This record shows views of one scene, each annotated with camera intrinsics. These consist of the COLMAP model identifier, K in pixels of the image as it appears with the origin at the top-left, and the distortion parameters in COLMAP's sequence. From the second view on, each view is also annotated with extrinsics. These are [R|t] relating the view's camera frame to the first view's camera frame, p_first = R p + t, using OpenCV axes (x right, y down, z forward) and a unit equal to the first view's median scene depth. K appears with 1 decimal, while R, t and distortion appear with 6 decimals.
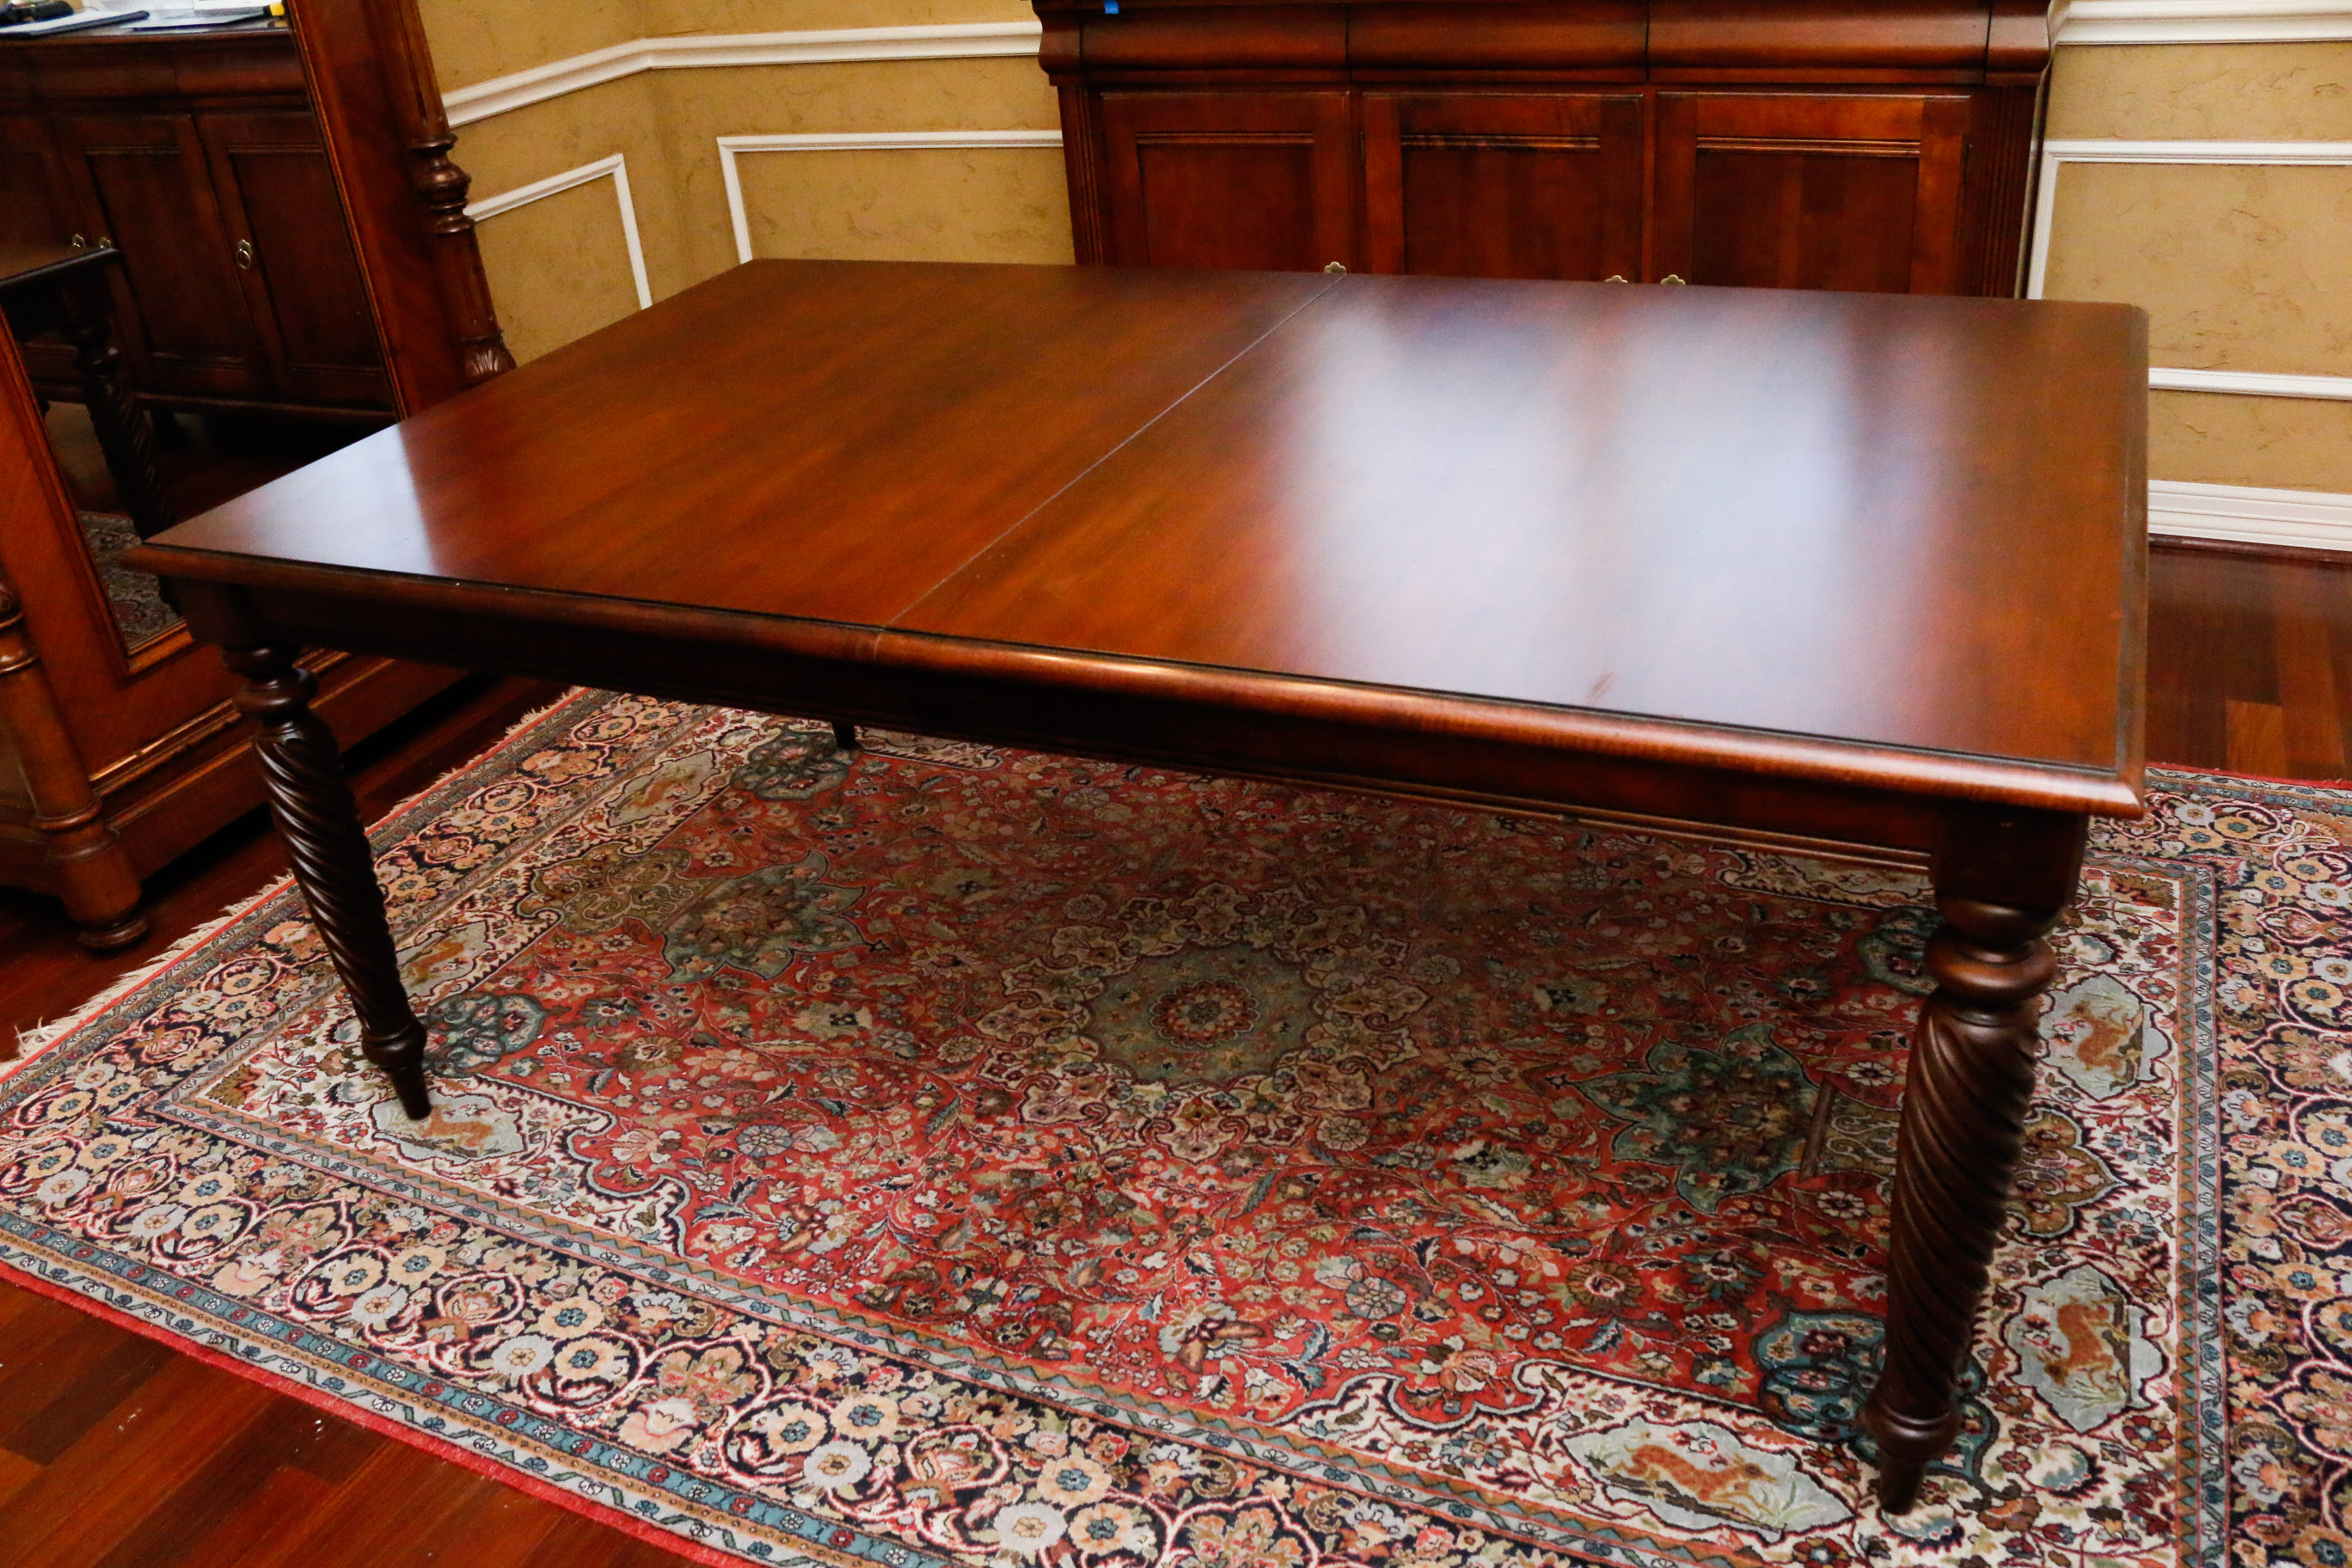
lens RADIAL K [[1864.5, 0, 1176.0], [0, 1864.5, 830.0], [0, 0, 1]] dist [-0.121571, 0.041598]
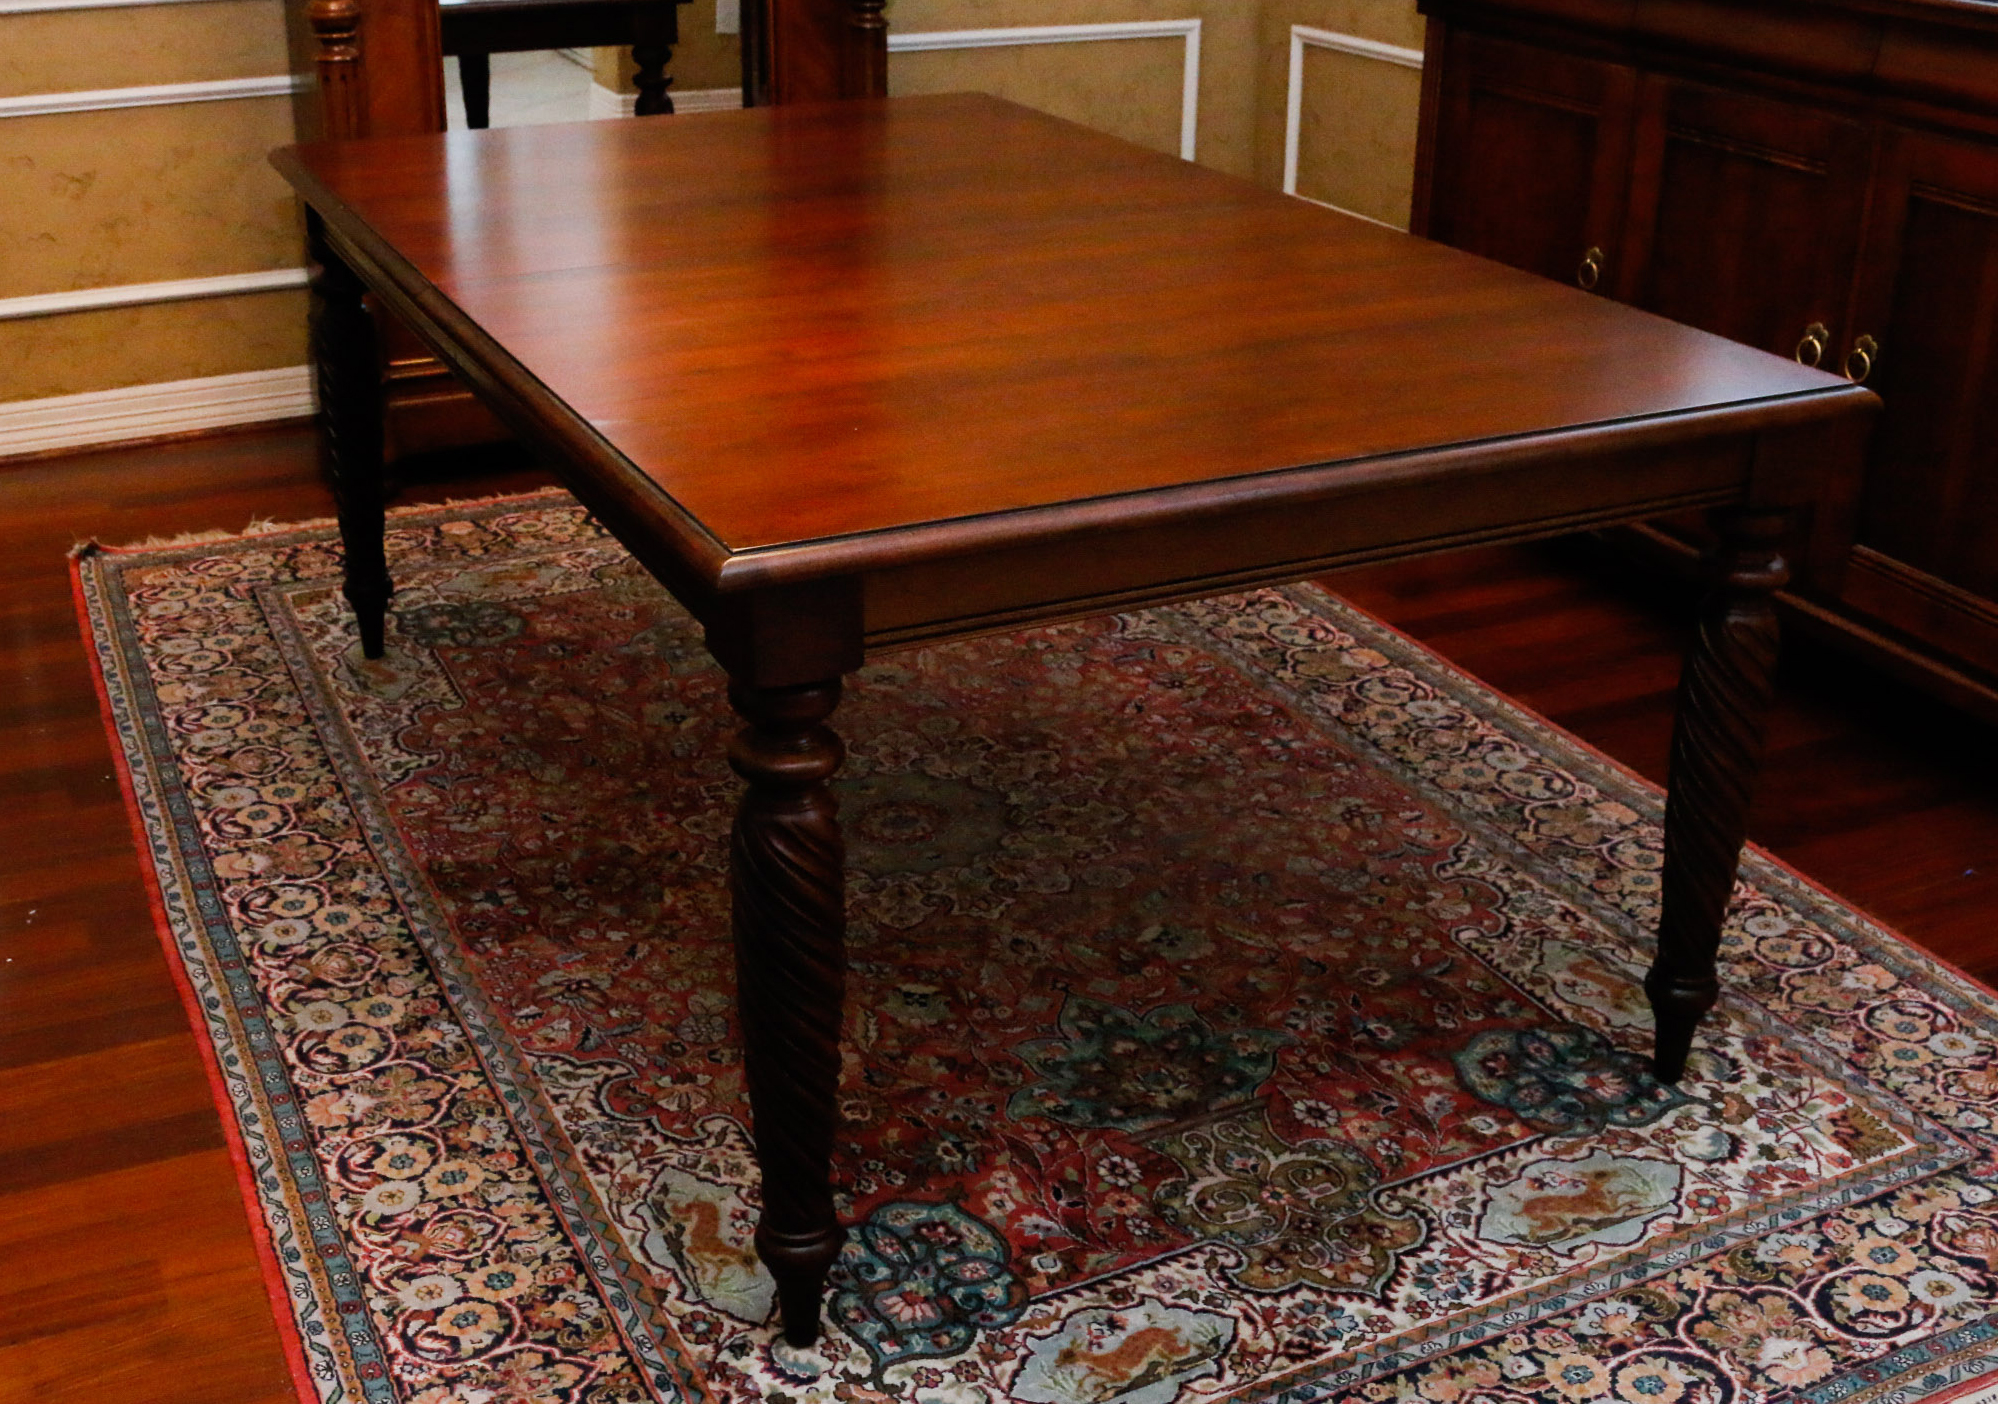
lens RADIAL K [[2209.4, 0, 1003.0], [0, 2209.4, 695.7], [0, 0, 1]] dist [-0.136858, 0.000000]
pose [[0.772255, 0.341402, -0.535785, 0.779911], [-0.389306, 0.920753, 0.025577, -0.023950], [0.502058, 0.188832, 0.843967, -0.027272]]
